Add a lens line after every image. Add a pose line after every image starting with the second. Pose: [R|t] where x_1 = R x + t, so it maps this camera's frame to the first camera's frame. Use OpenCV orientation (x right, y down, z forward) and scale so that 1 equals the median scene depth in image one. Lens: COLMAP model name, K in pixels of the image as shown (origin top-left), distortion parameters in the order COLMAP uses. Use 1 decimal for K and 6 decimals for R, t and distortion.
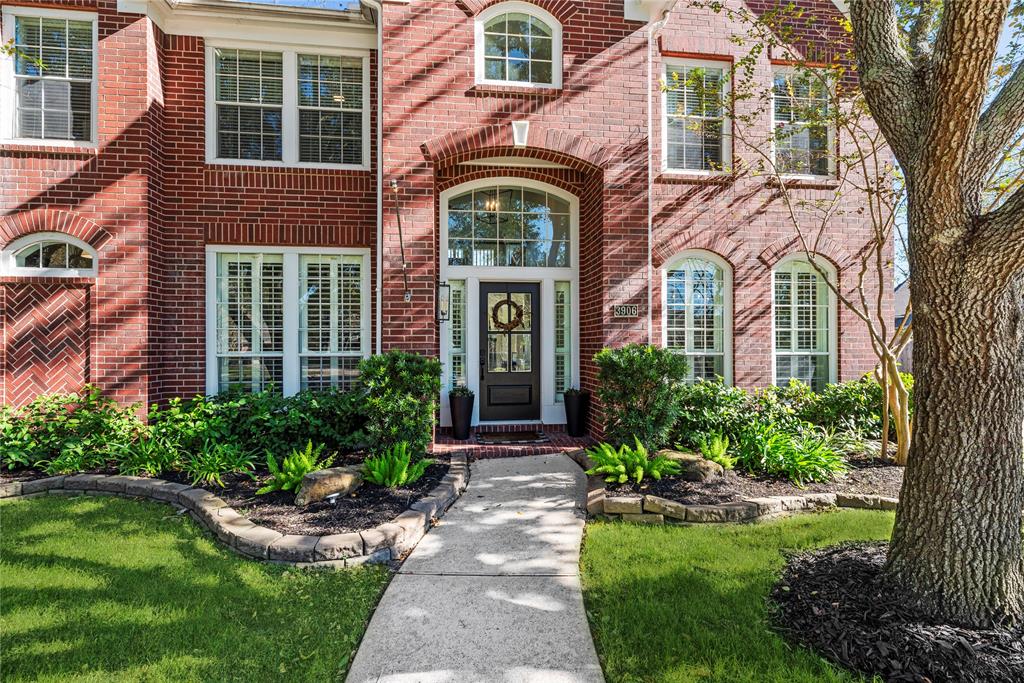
lens RADIAL K [[476.0, 0, 511.6], [0, 476.0, 338.3], [0, 0, 1]] dist [0.001874, -0.000072]
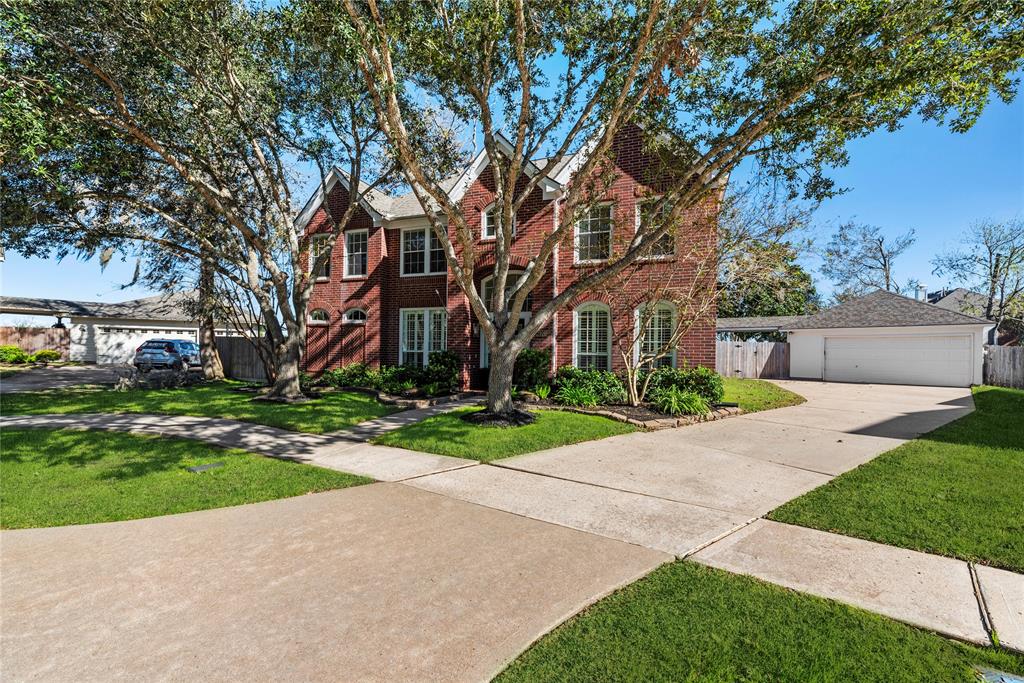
lens RADIAL K [[441.9, 0, 512.3], [0, 441.9, 343.2], [0, 0, 1]] dist [-0.000255, -0.000002]
pose [[0.874625, 0.007773, -0.484739, 1.106128], [-0.007288, 0.999969, 0.002884, -0.017780], [0.484746, 0.001010, 0.874654, -0.839376]]
